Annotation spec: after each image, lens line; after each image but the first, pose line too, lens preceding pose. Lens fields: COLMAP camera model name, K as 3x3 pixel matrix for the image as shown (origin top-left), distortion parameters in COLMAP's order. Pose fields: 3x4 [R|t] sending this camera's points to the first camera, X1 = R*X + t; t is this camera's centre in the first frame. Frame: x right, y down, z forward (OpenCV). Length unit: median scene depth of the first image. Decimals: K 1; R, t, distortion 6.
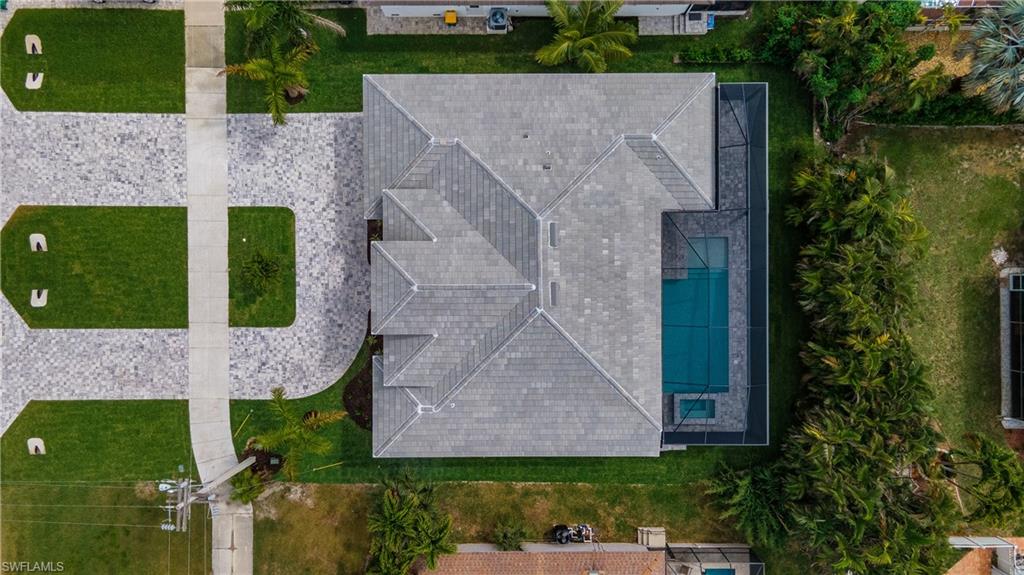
lens RADIAL K [[741.4, 0, 514.1], [0, 741.4, 289.7], [0, 0, 1]] dist [0.041786, 0.007527]
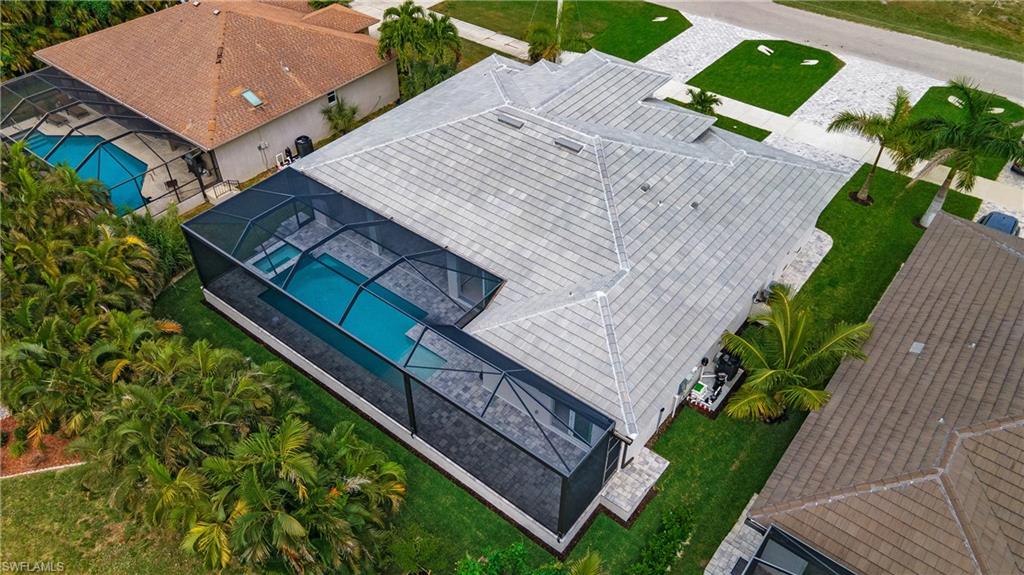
lens RADIAL K [[741.4, 0, 507.9], [0, 741.4, 286.5], [0, 0, 1]] dist [0.041786, 0.007527]
pose [[-0.623251, 0.525249, -0.579372, 0.540561], [-0.782002, -0.423879, 0.456946, -0.382982], [-0.005573, 0.737862, 0.674929, 0.470497]]
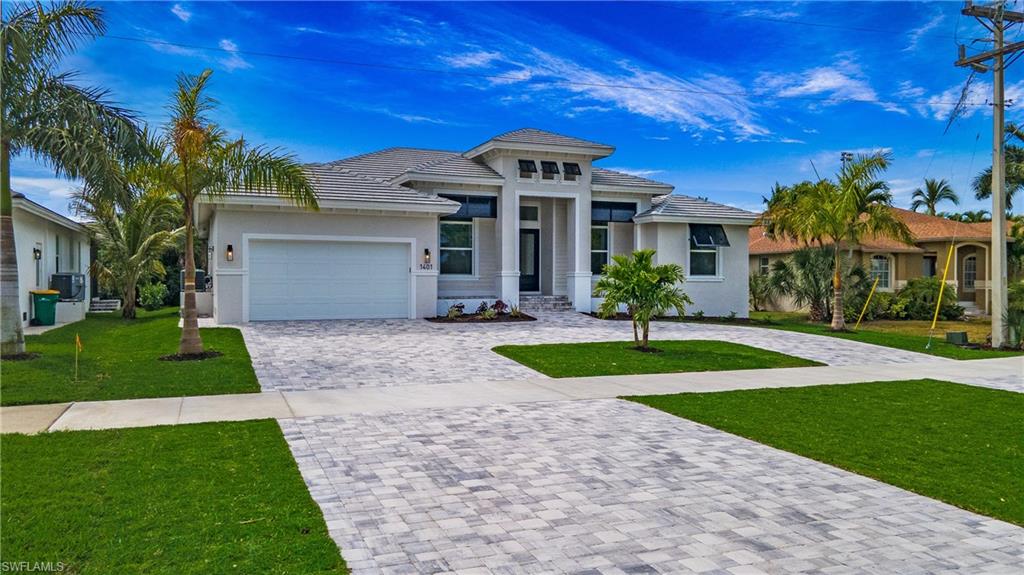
lens RADIAL K [[741.4, 0, 509.6], [0, 741.4, 284.1], [0, 0, 1]] dist [0.041786, 0.007527]
pose [[-0.383186, -0.004634, 0.923660, -0.682541], [0.923671, -0.002224, 0.383180, -0.256015], [0.000279, 0.999987, 0.005133, 0.955034]]
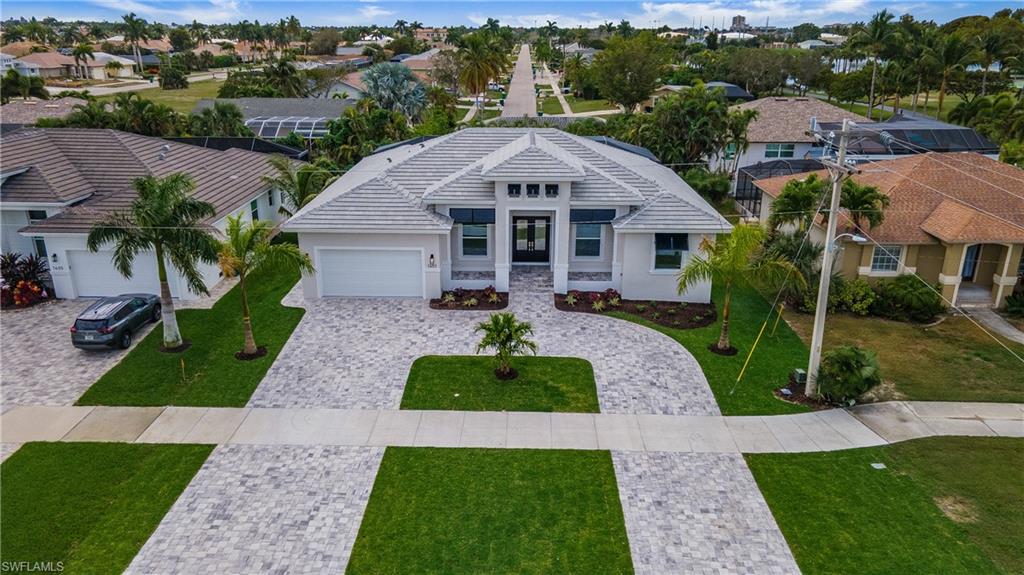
lens RADIAL K [[741.4, 0, 505.9], [0, 741.4, 289.3], [0, 0, 1]] dist [0.041786, 0.007527]
pose [[0.023709, -0.328157, 0.944326, -0.911989], [0.999719, 0.007641, -0.022445, -0.012642], [0.000150, 0.944592, 0.328246, 0.712377]]
